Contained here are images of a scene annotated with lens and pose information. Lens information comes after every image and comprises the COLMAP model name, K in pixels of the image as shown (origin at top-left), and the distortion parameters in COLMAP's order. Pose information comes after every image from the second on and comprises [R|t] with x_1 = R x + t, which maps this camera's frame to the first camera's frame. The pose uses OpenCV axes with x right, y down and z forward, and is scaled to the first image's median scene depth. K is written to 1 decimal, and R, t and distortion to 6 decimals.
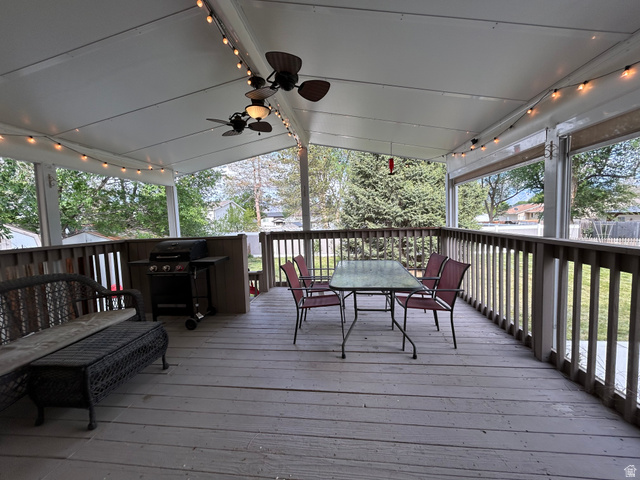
lens RADIAL K [[259.6, 0, 321.1], [0, 259.6, 238.1], [0, 0, 1]] dist [-0.001923, 0.002128]
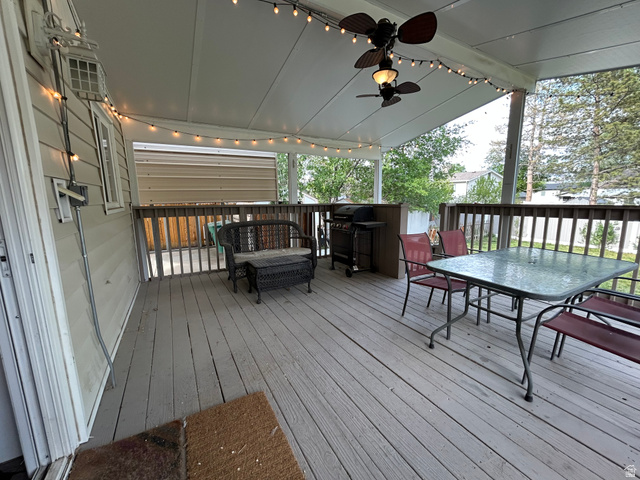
lens RADIAL K [[259.6, 0, 319.7], [0, 259.6, 239.4], [0, 0, 1]] dist [-0.001923, 0.002128]
pose [[0.587257, 0.155198, -0.794382, 0.404793], [-0.068484, 0.987453, 0.142290, 0.005076], [0.806498, -0.029159, 0.590517, 0.160018]]
